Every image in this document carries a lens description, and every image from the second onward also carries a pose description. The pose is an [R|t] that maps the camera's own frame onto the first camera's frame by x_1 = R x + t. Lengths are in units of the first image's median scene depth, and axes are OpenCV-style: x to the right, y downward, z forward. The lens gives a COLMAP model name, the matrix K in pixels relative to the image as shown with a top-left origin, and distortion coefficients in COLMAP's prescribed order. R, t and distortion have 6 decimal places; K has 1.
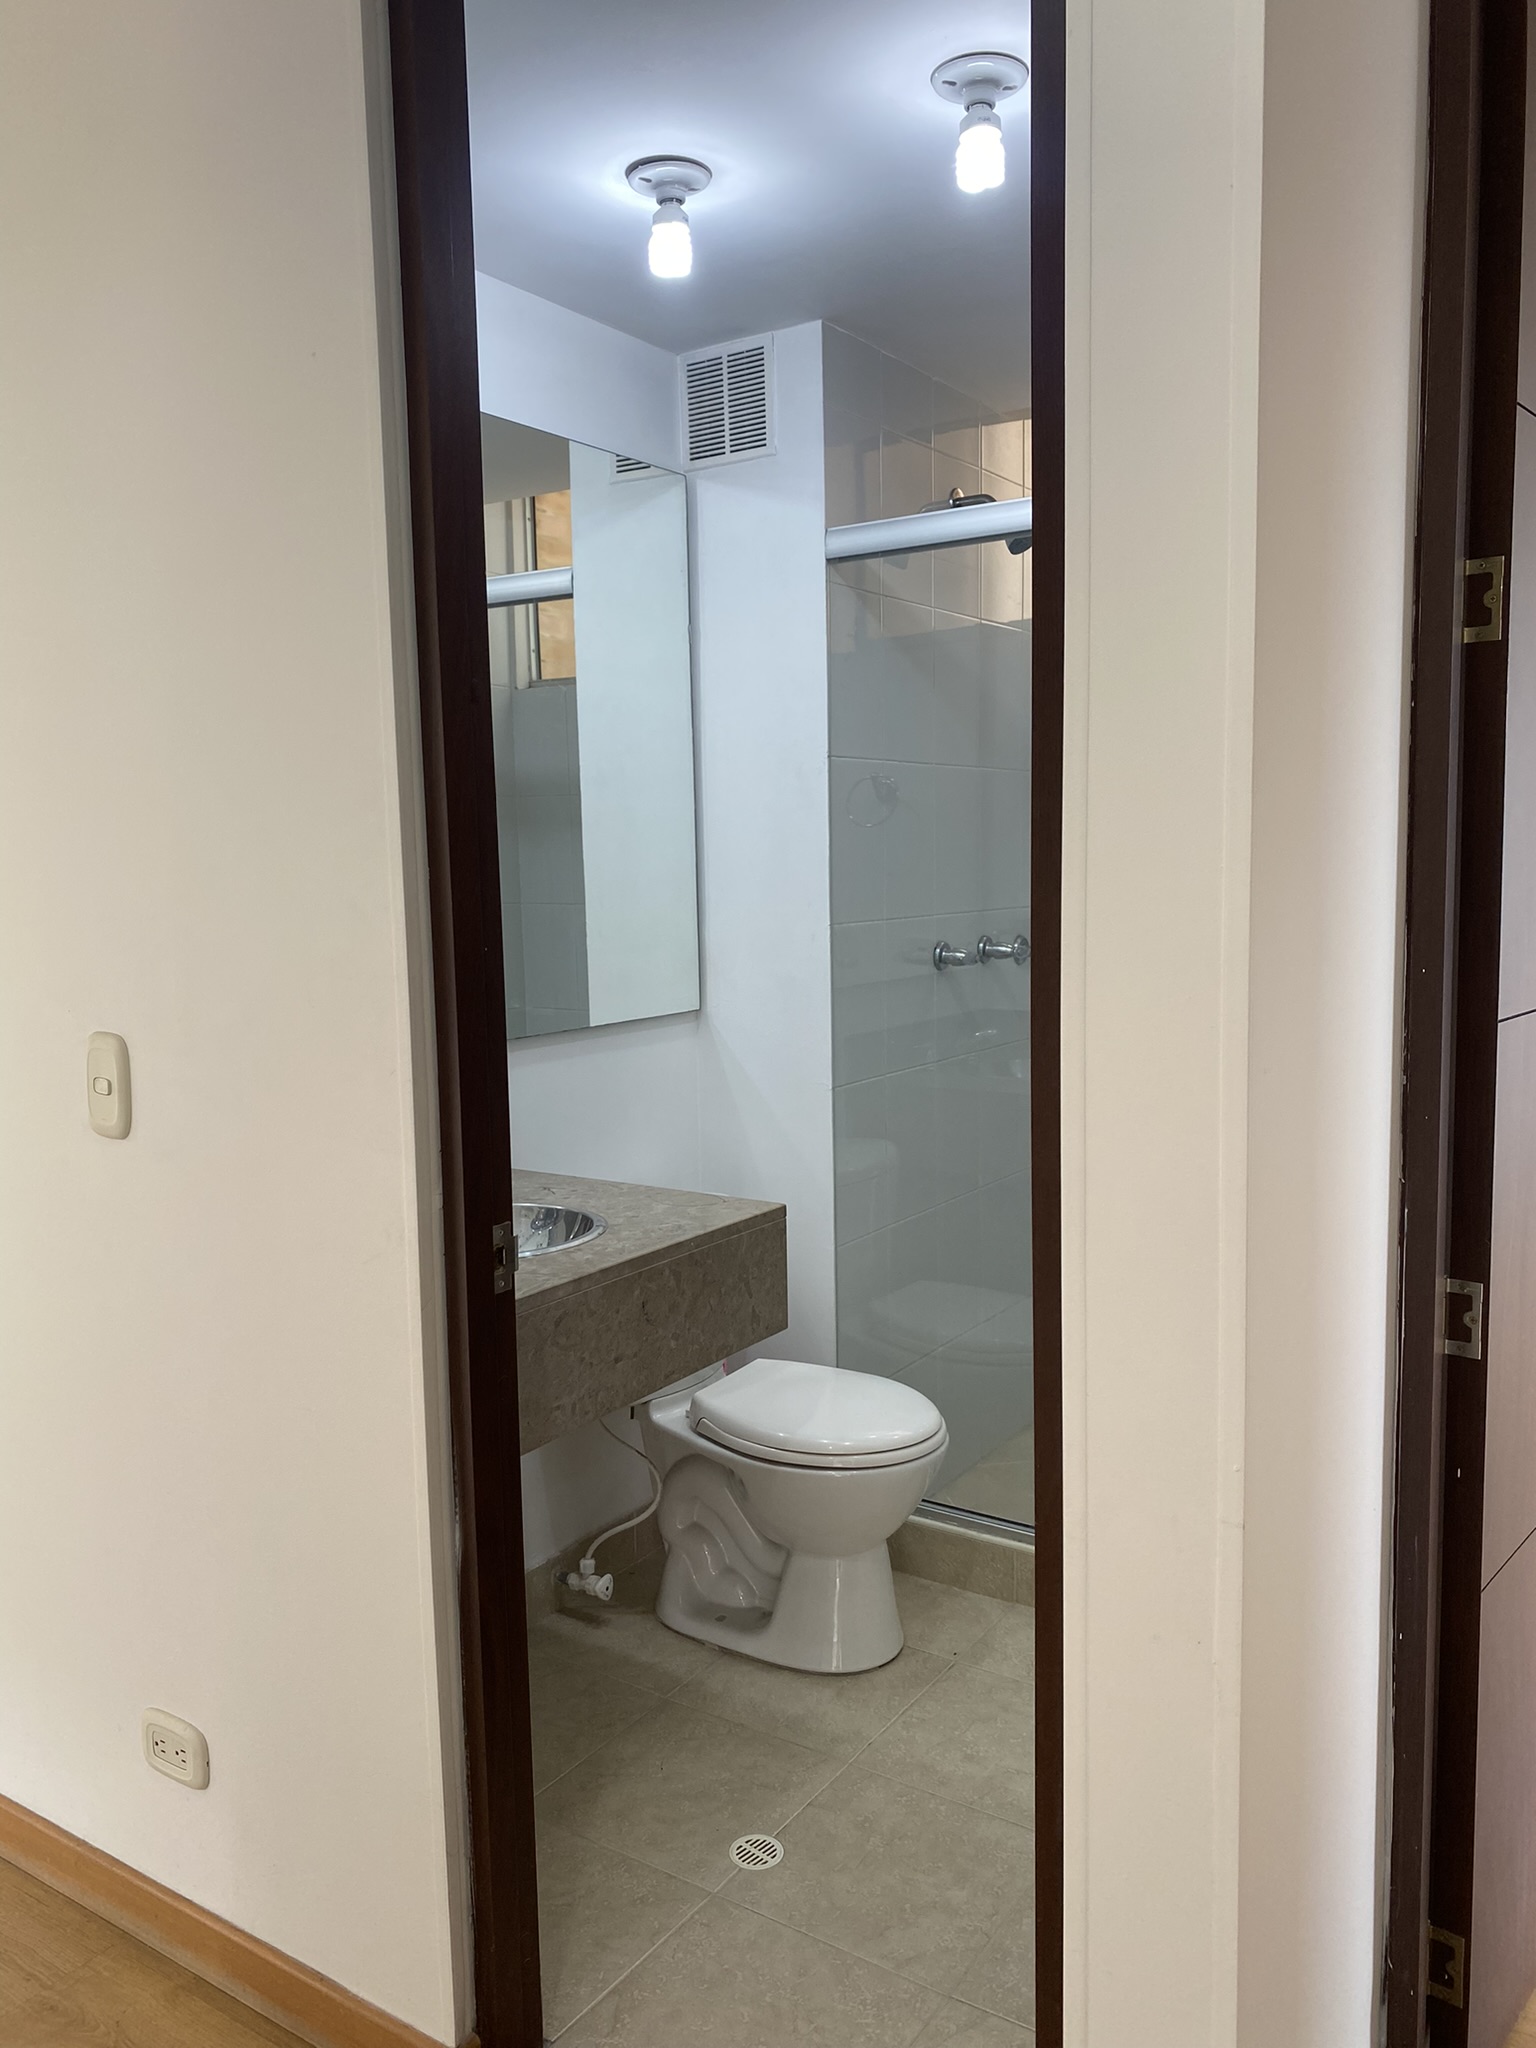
lens RADIAL K [[1581.0, 0, 772.5], [0, 1581.0, 1030.4], [0, 0, 1]] dist [0.011297, -0.017702]
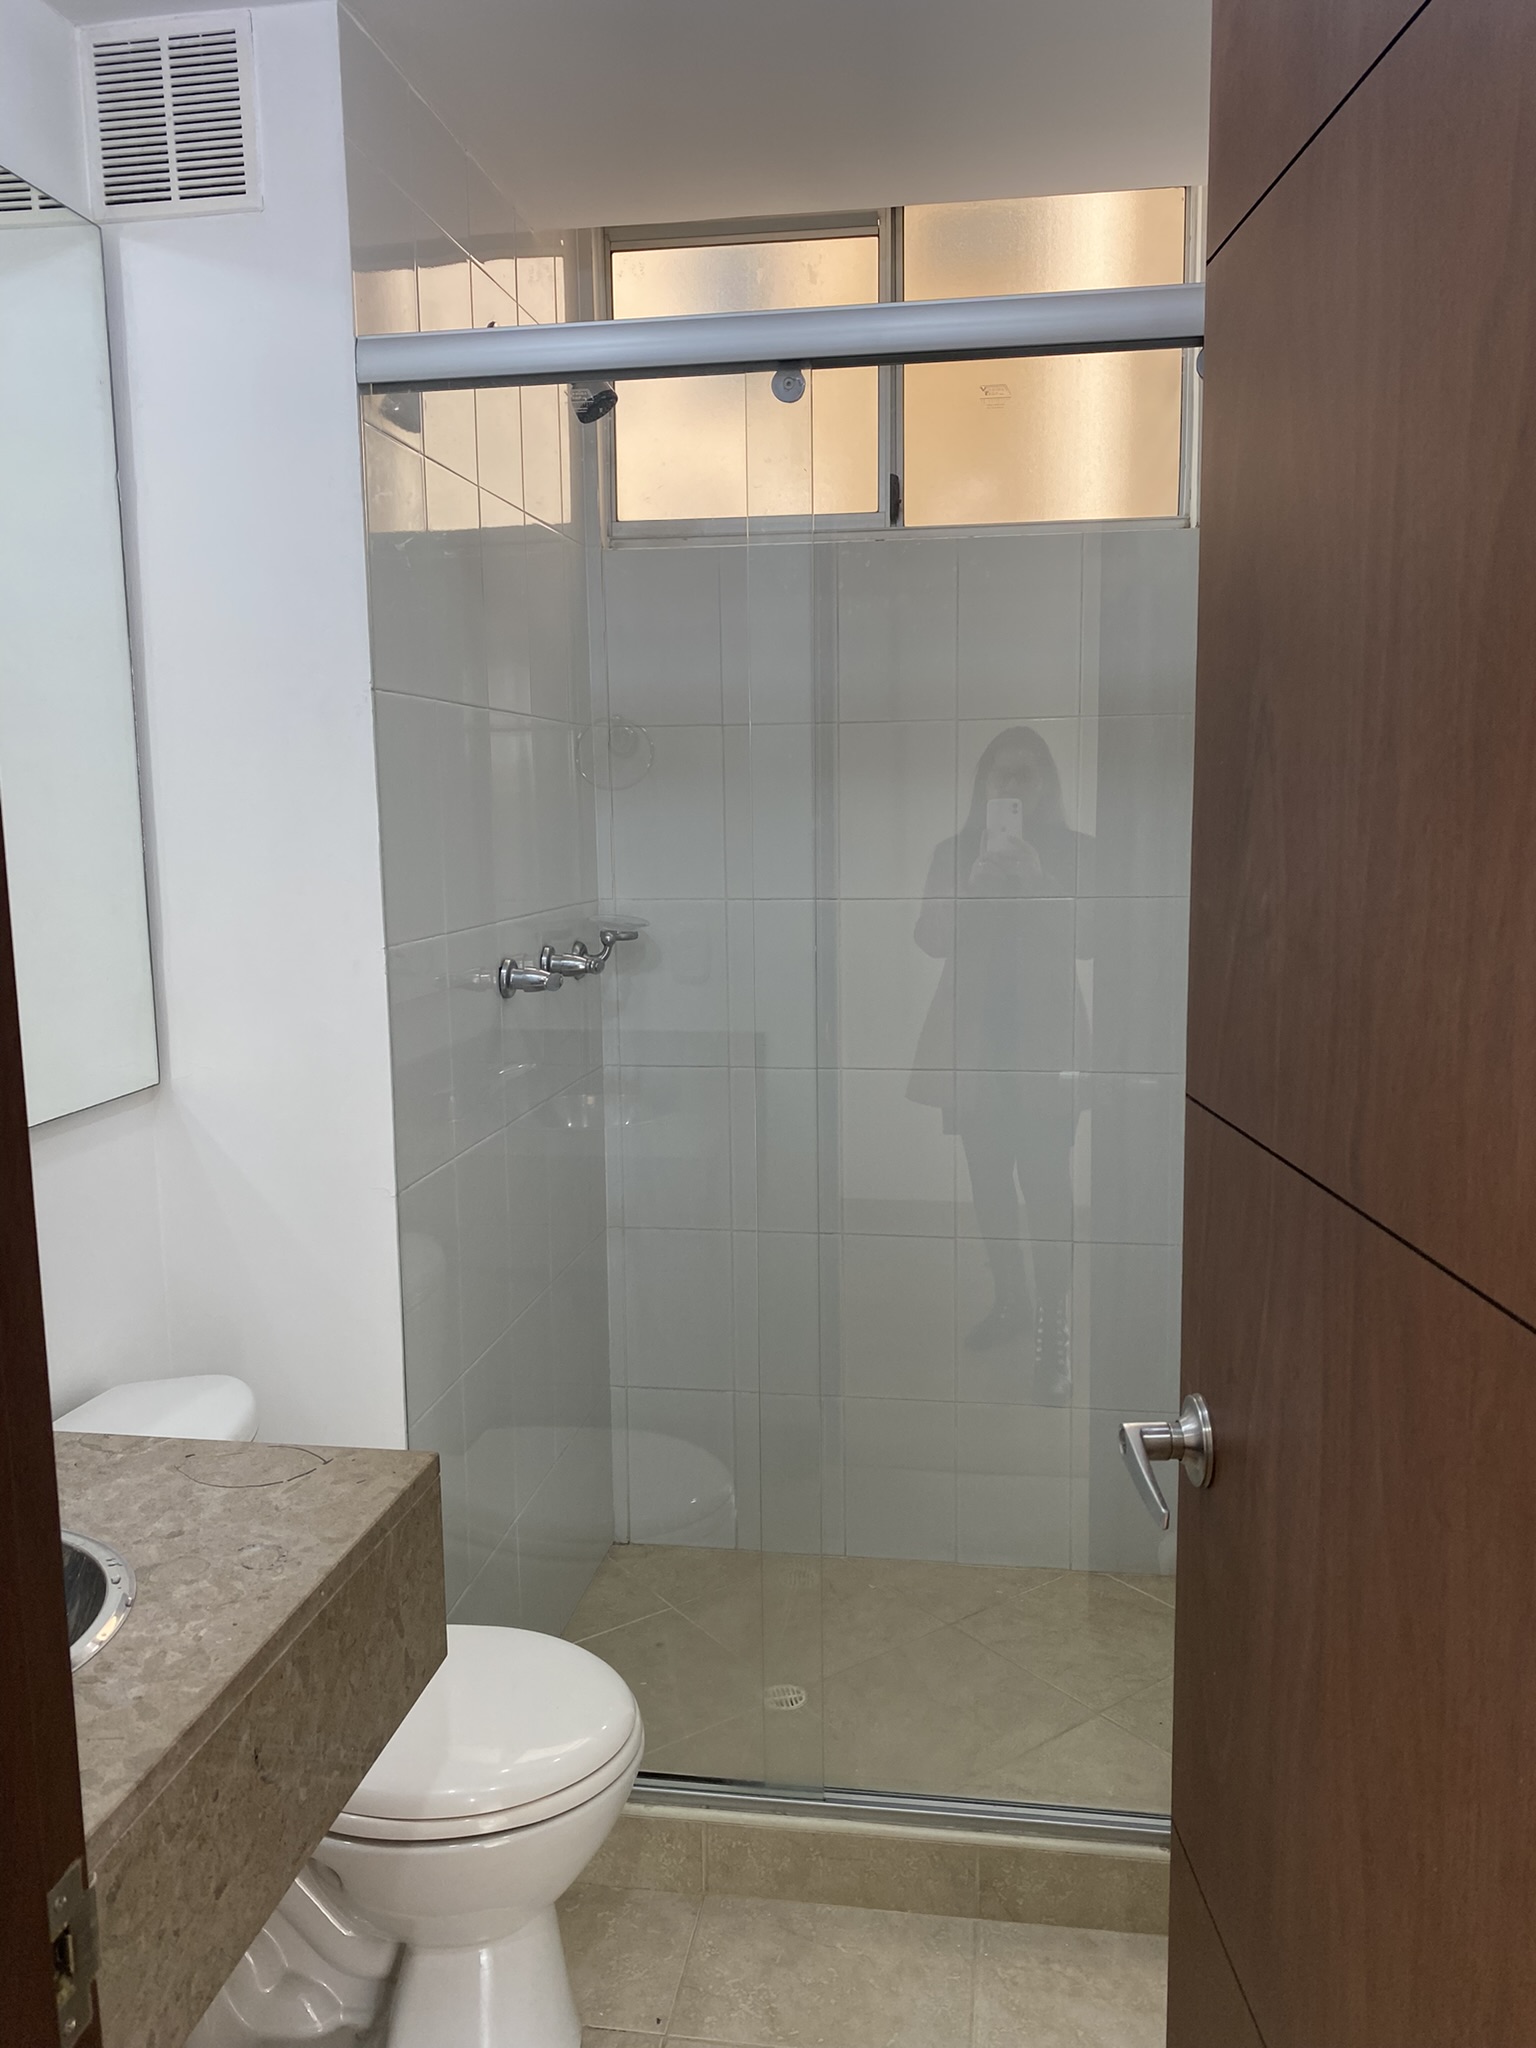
lens RADIAL K [[1581.0, 0, 768.4], [0, 1581.0, 1004.2], [0, 0, 1]] dist [0.011297, -0.017702]
pose [[0.905018, -0.053583, 0.421984, -0.097770], [0.046294, 0.998549, 0.027509, -0.054964], [-0.422846, -0.005361, 0.906186, 0.337067]]
